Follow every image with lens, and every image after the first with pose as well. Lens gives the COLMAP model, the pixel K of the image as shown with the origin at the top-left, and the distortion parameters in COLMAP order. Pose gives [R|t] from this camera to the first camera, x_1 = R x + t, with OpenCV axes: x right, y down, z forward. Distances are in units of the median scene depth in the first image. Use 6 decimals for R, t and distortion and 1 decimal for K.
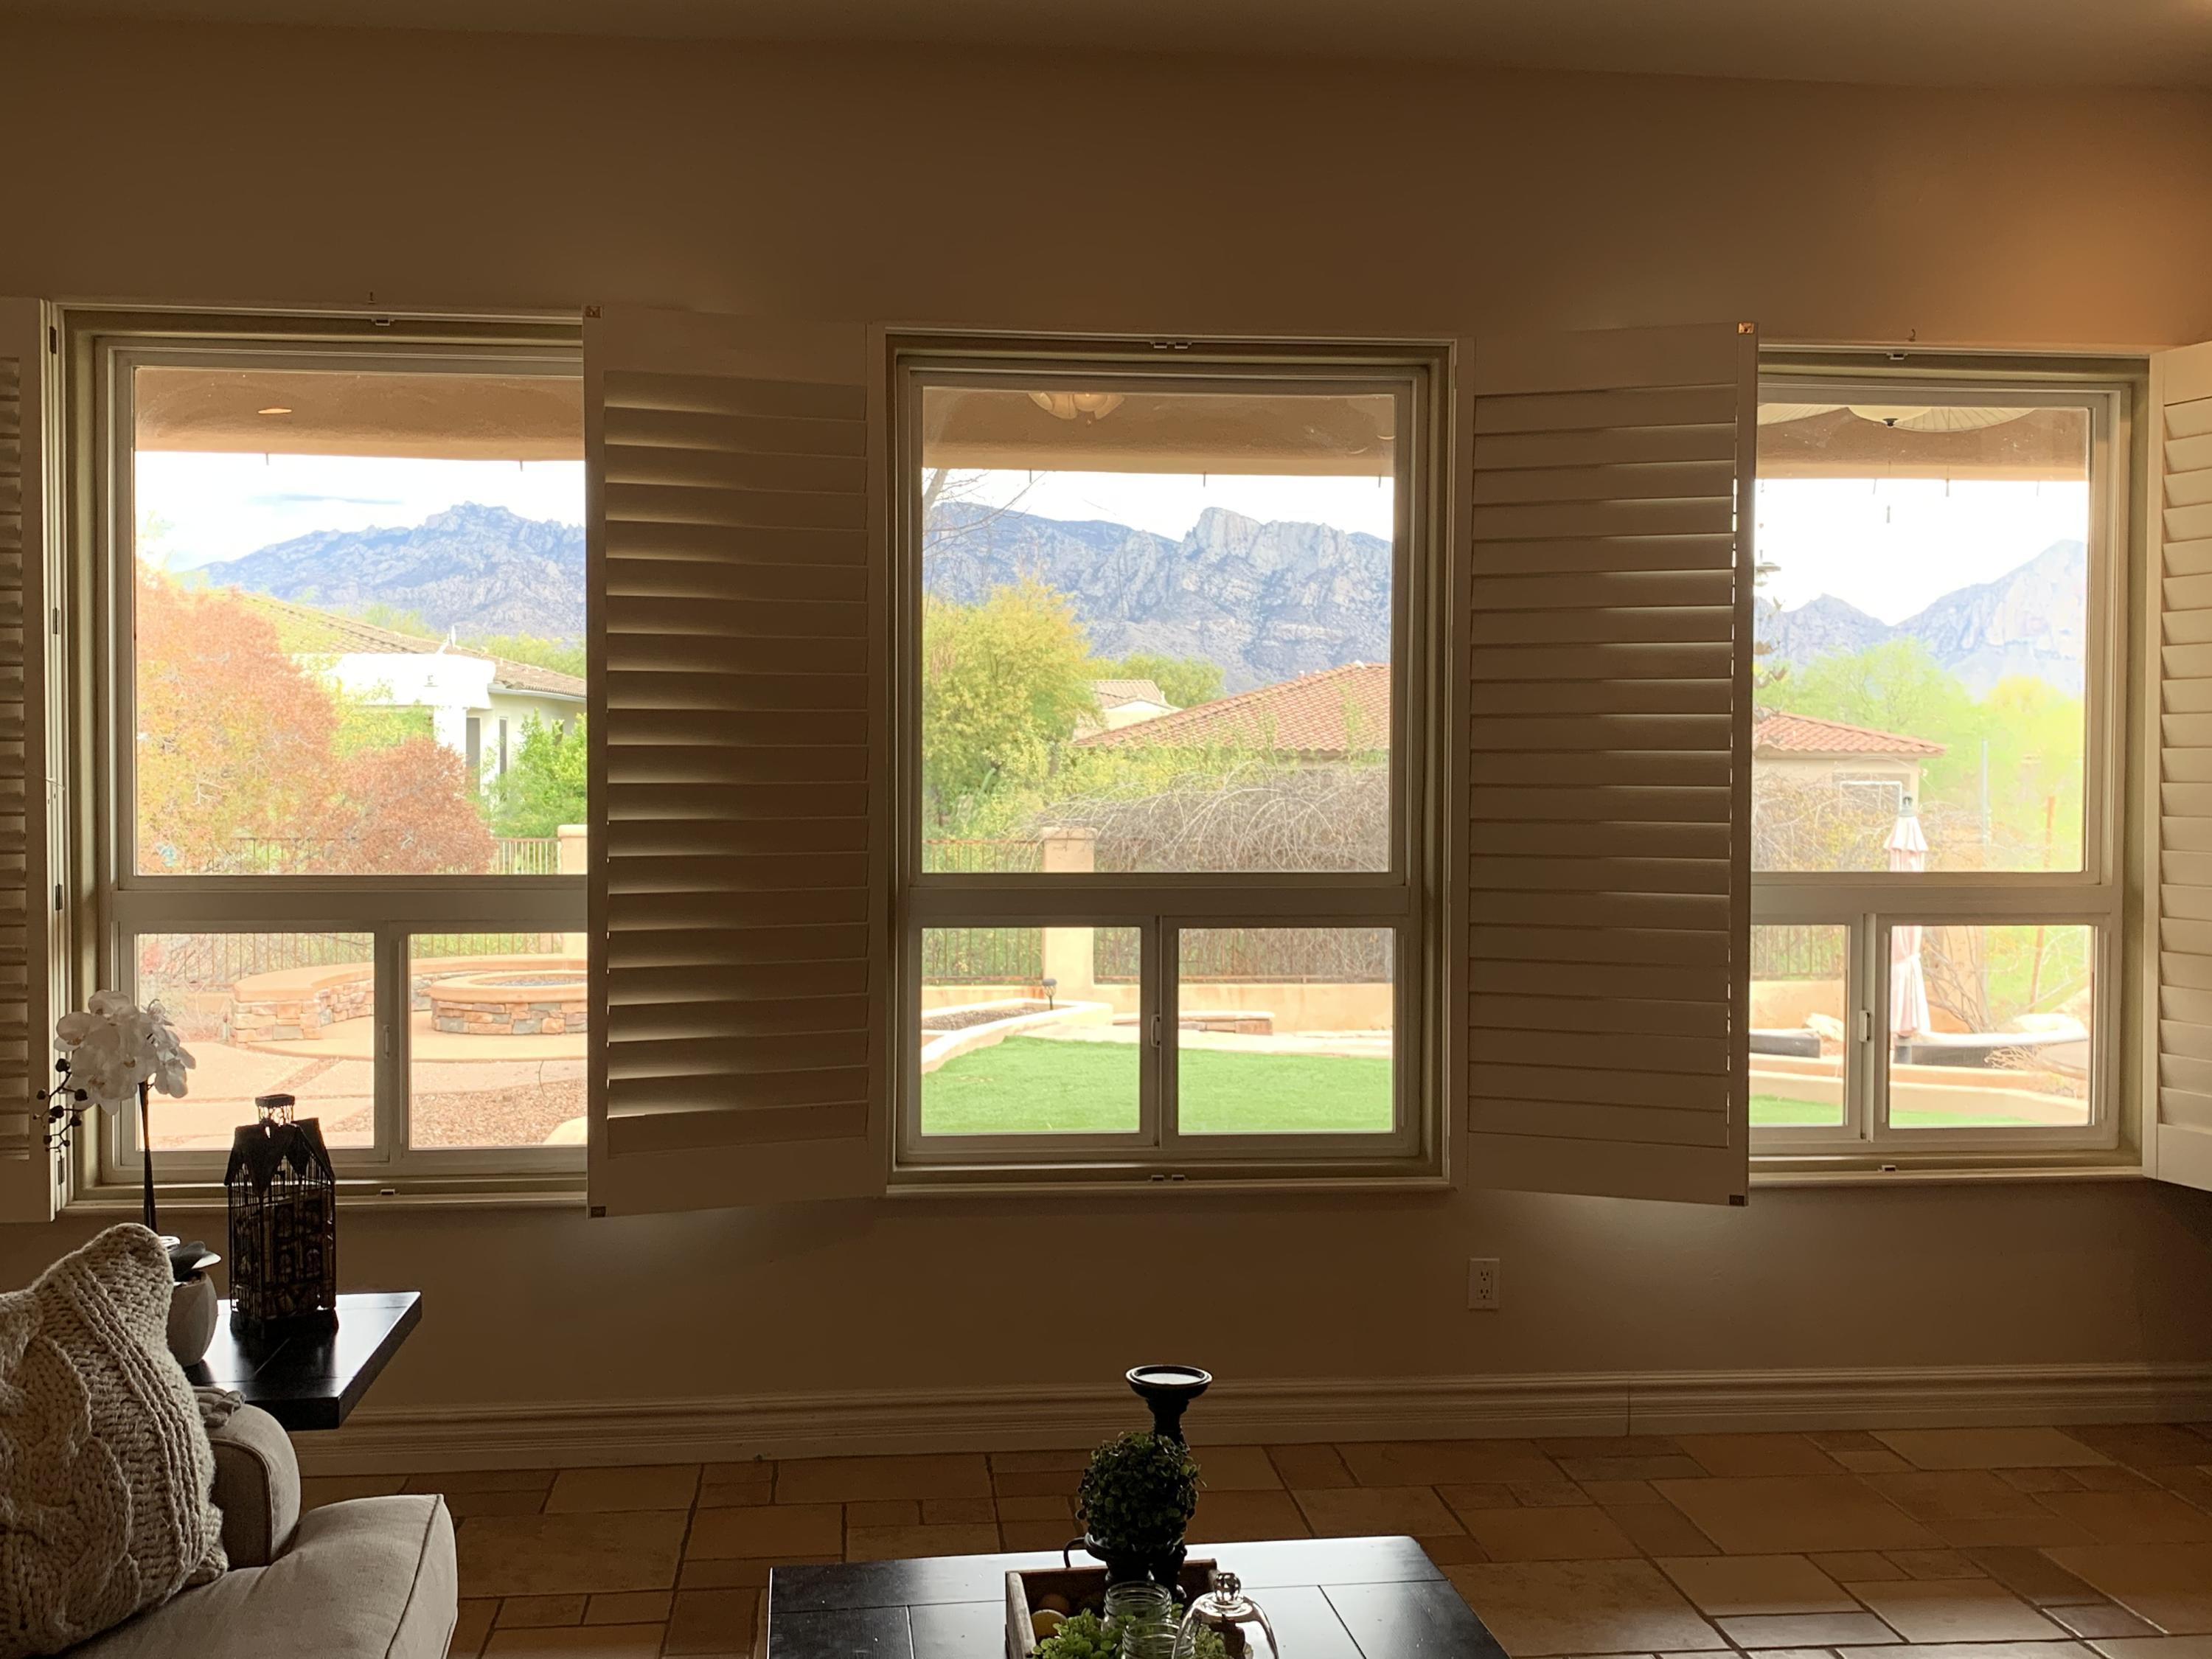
lens RADIAL K [[2243.9, 0, 1109.8], [0, 2243.9, 817.0], [0, 0, 1]] dist [0.145519, -0.328972]
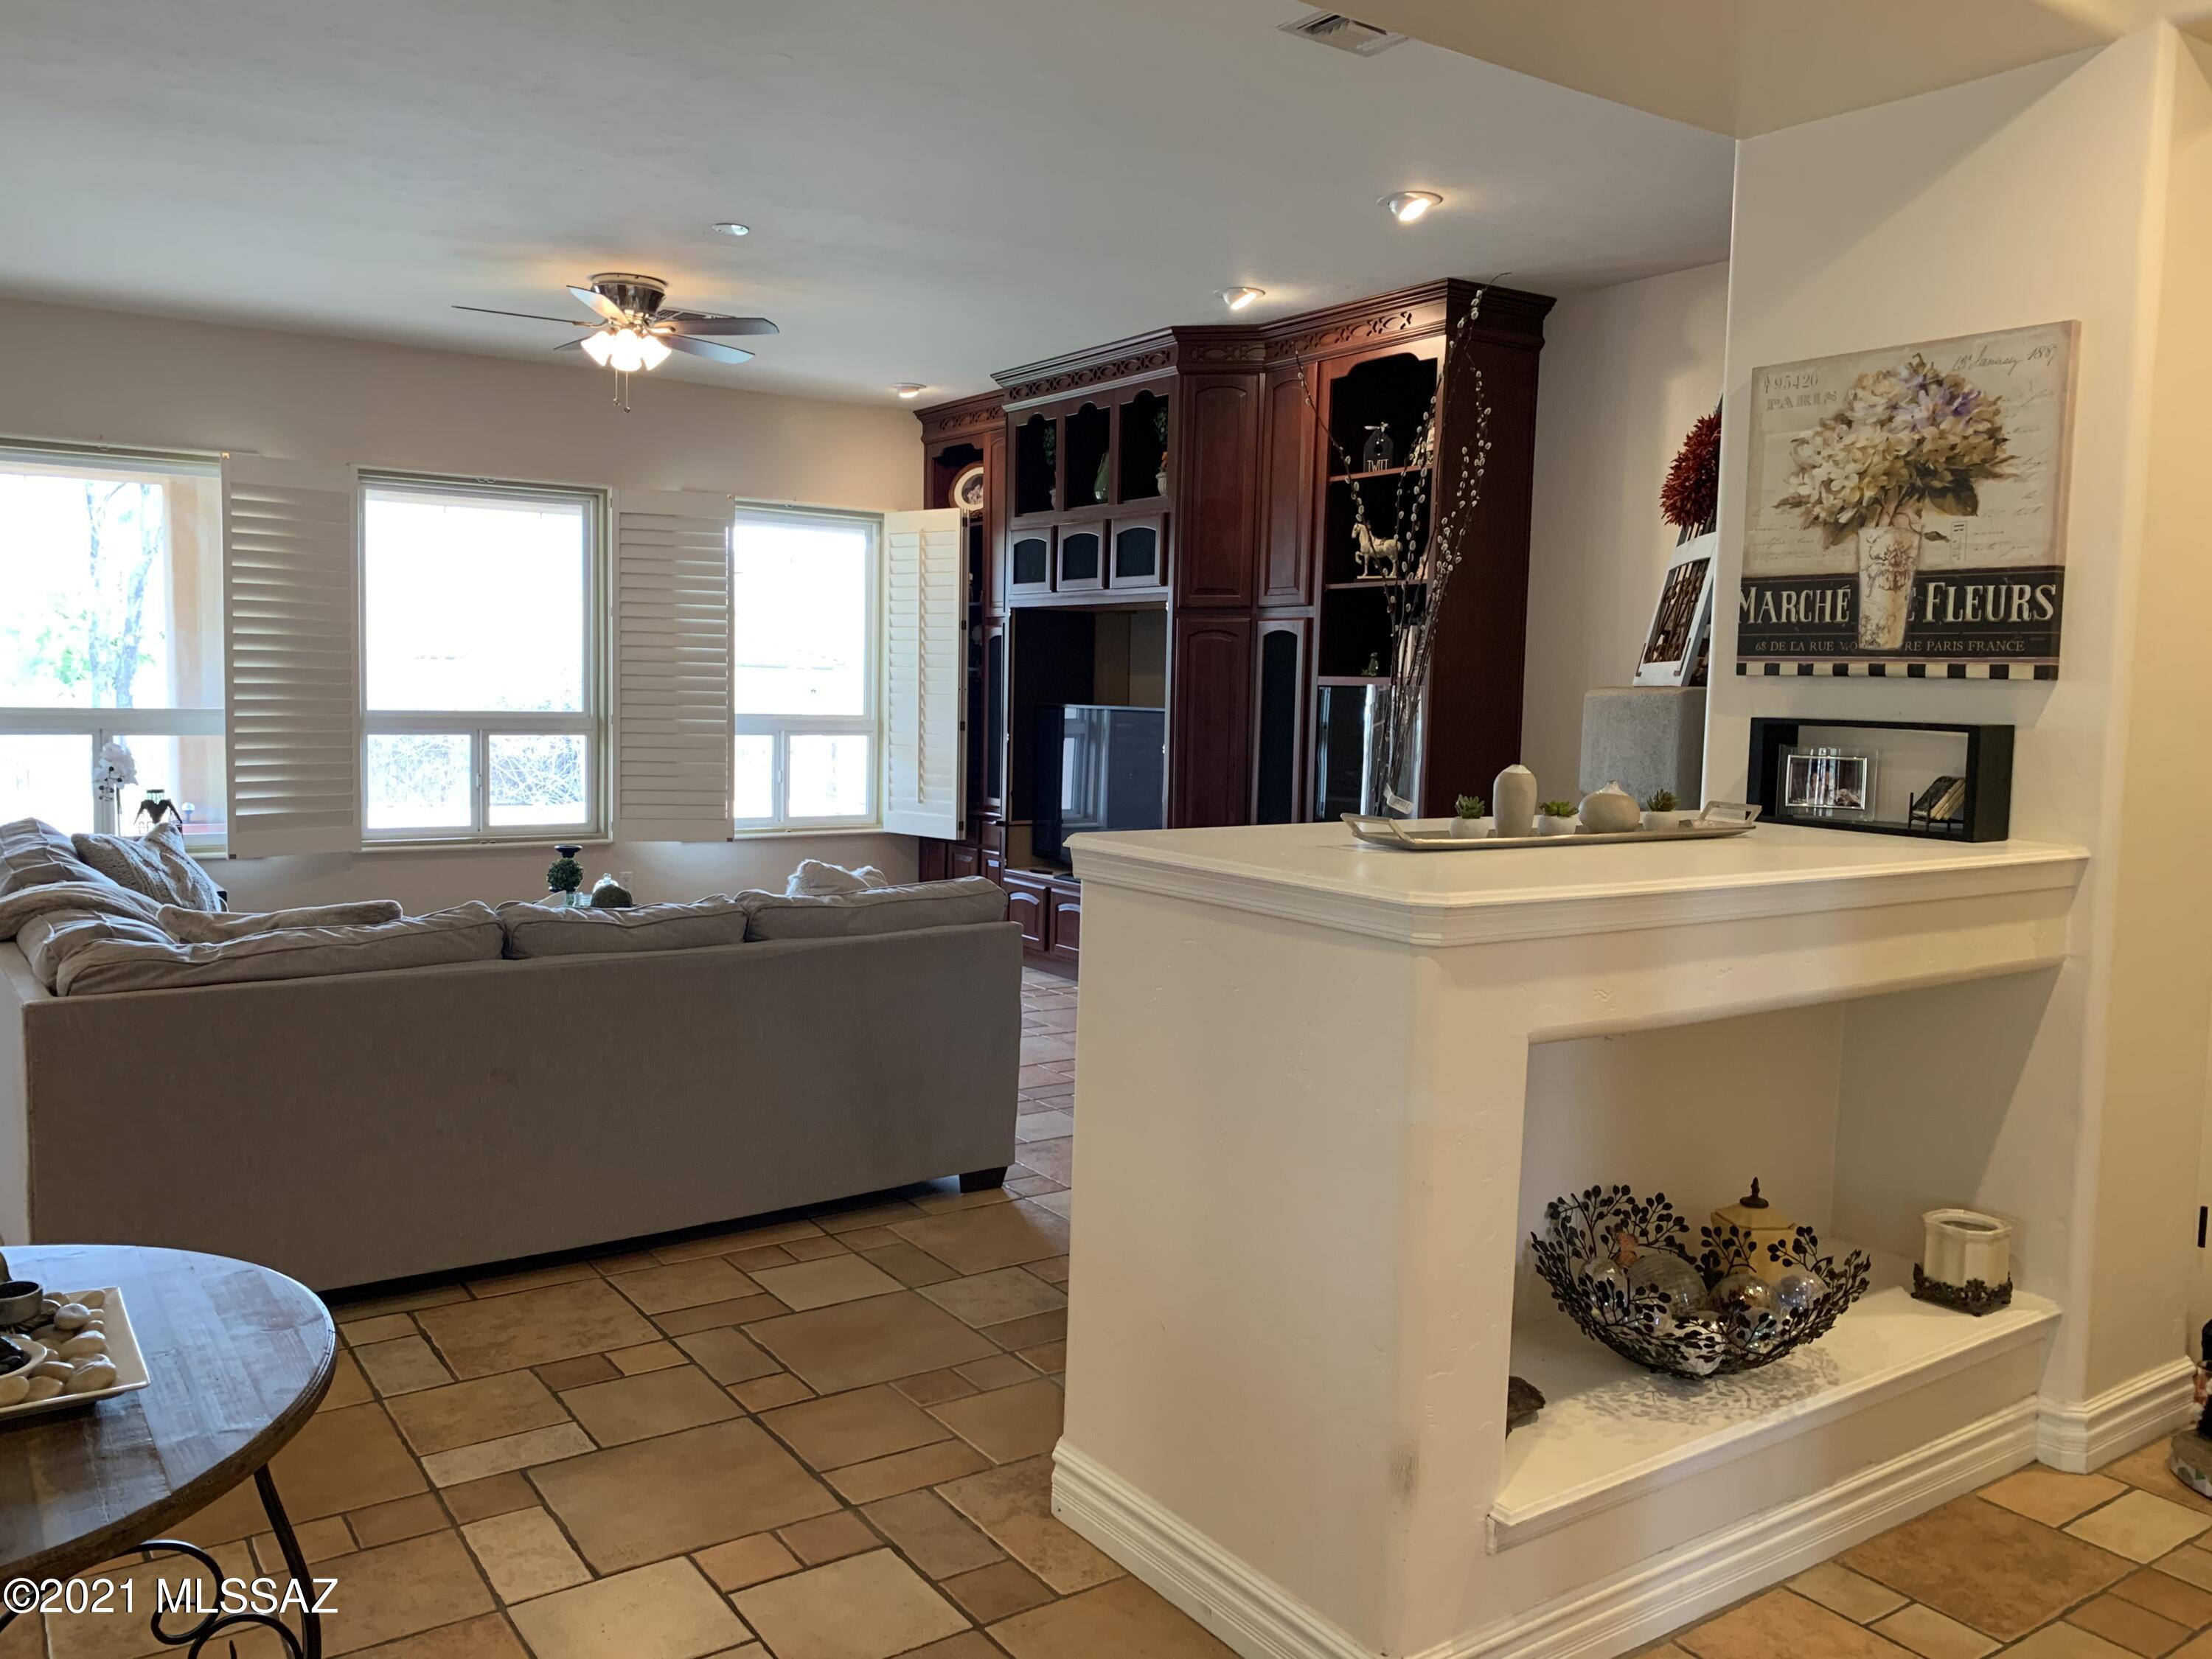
lens RADIAL K [[1689.5, 0, 1103.5], [0, 1689.5, 813.3], [0, 0, 1]] dist [0.081237, -0.132867]
pose [[0.879602, -0.020935, 0.475250, -0.254202], [-0.008039, 0.998234, 0.058853, 0.022133], [-0.475643, -0.055588, 0.877880, -0.854467]]
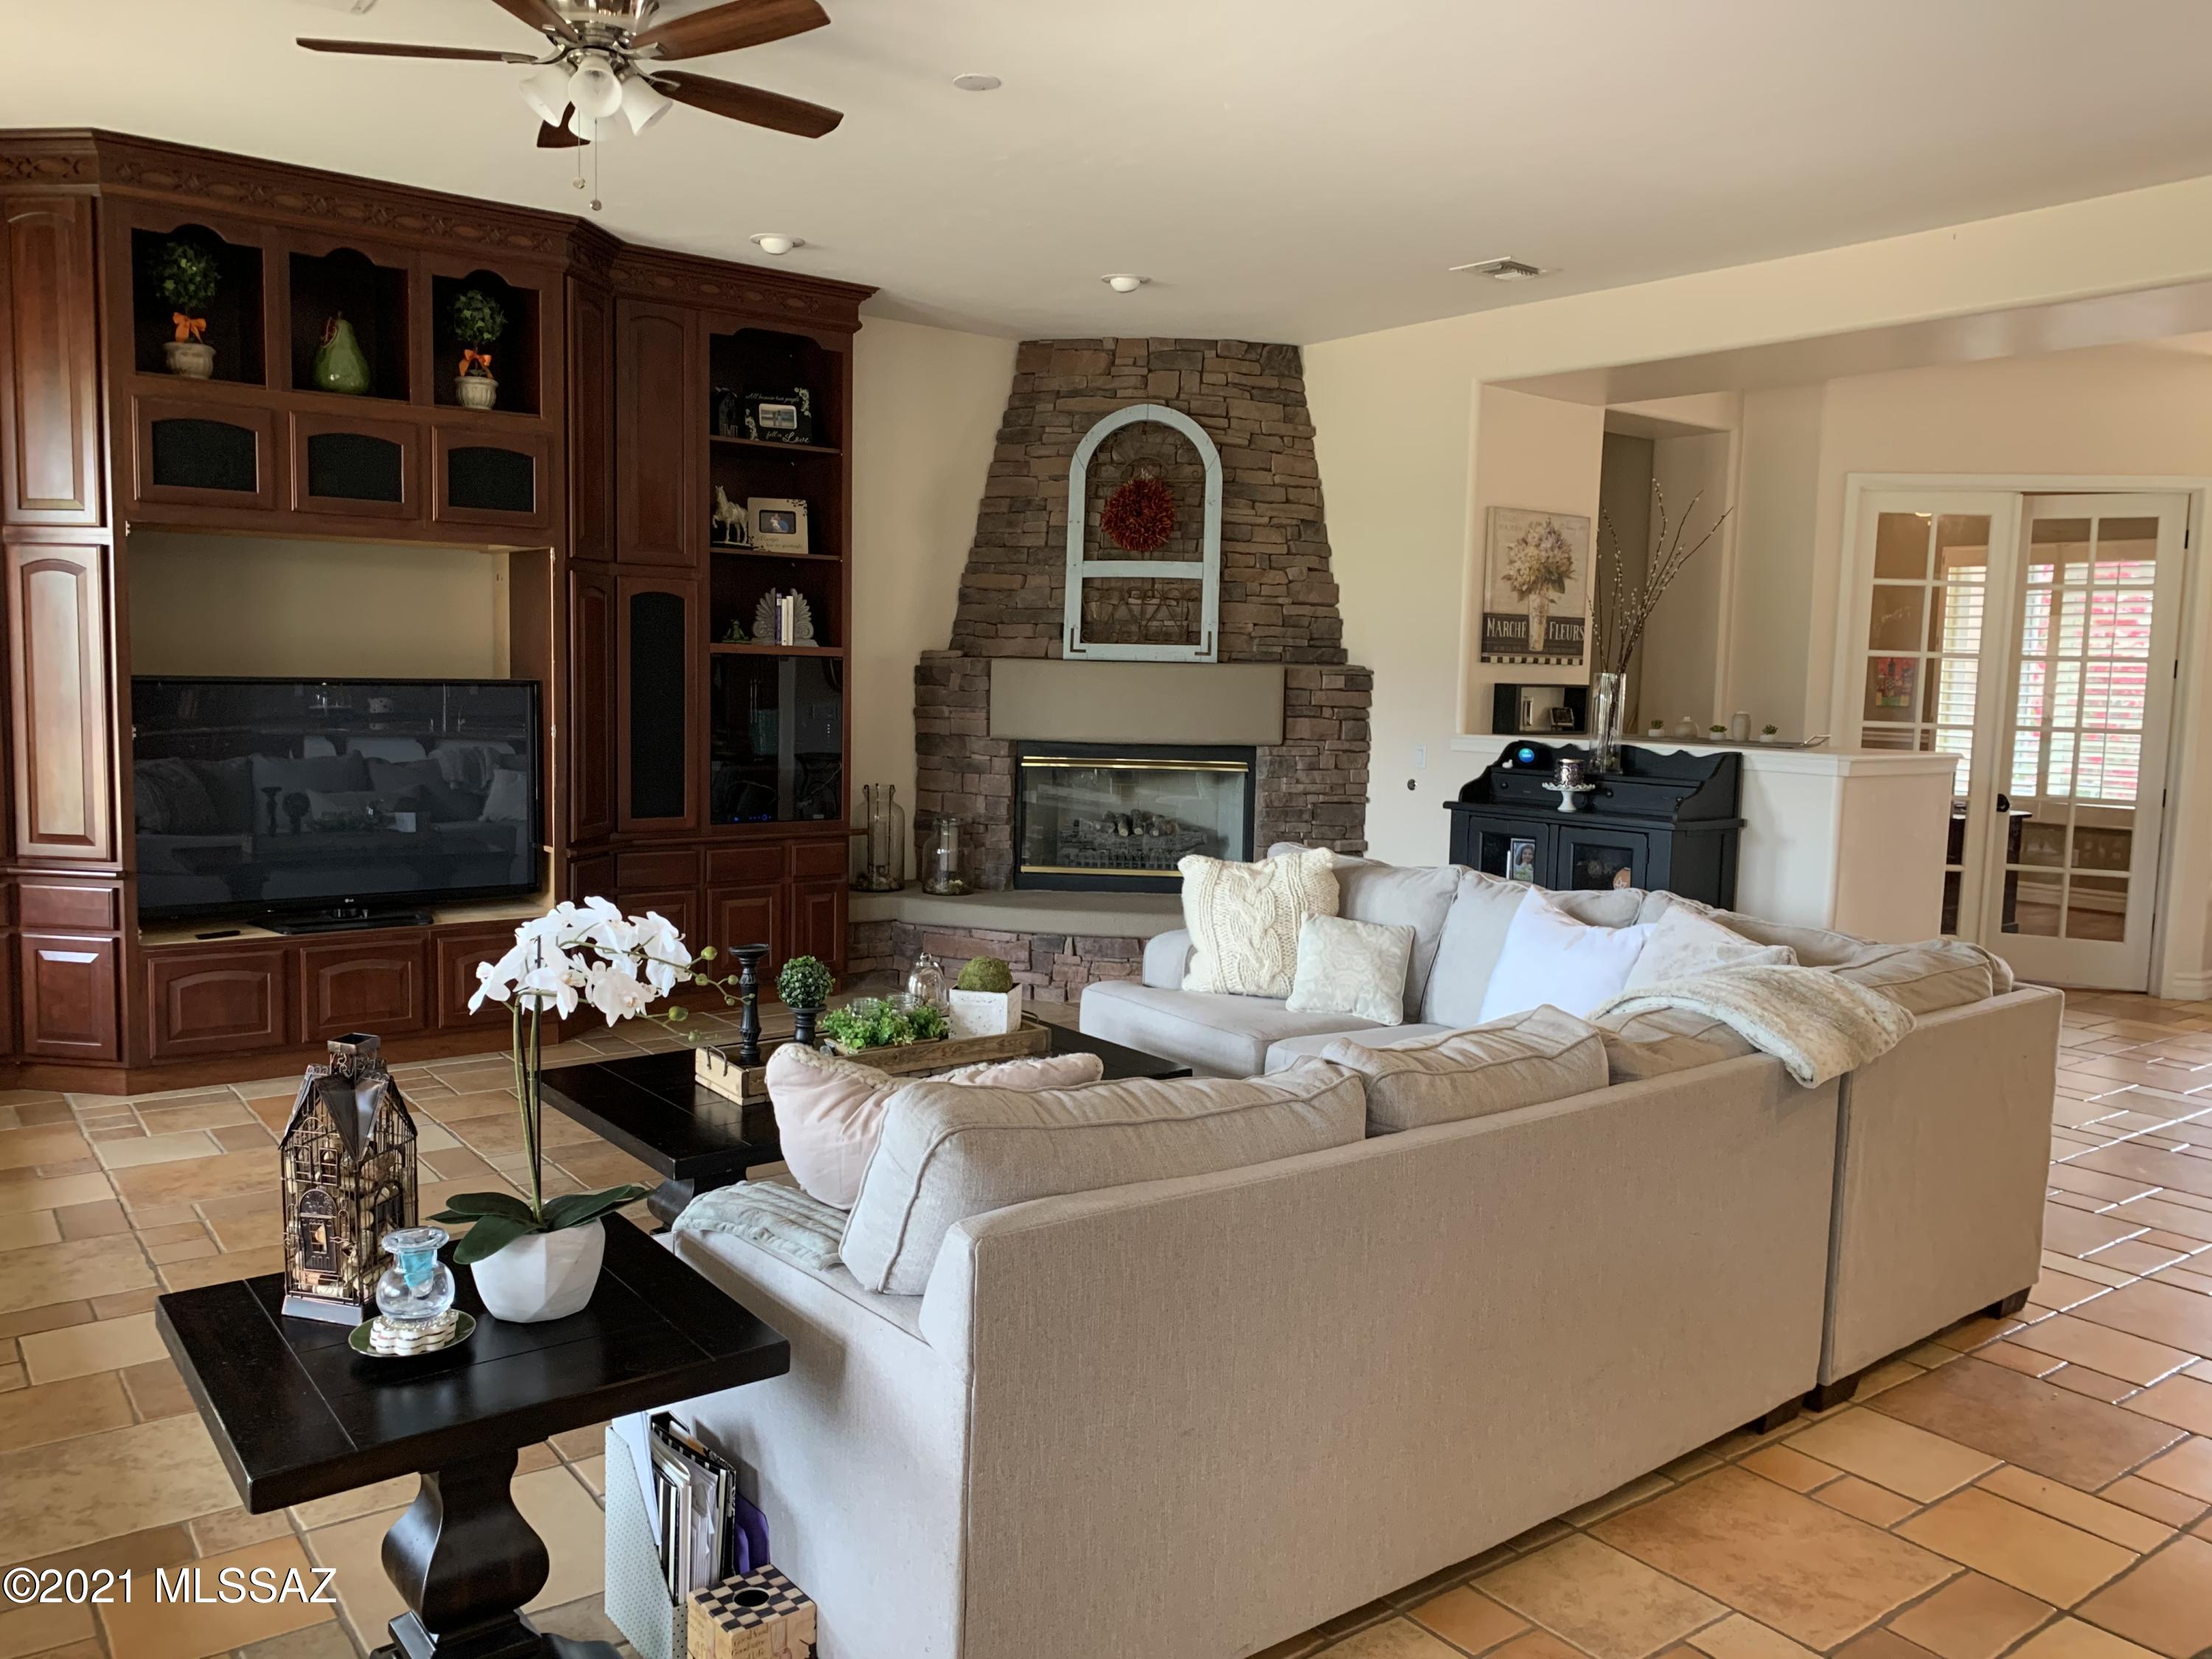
lens RADIAL K [[1689.5, 0, 1103.5], [0, 1689.5, 813.3], [0, 0, 1]] dist [0.081237, -0.132867]
pose [[-0.511411, -0.097556, 0.853781, -0.776502], [-0.006124, 0.993924, 0.109901, -0.028975], [-0.859315, 0.050976, -0.508901, 0.805460]]
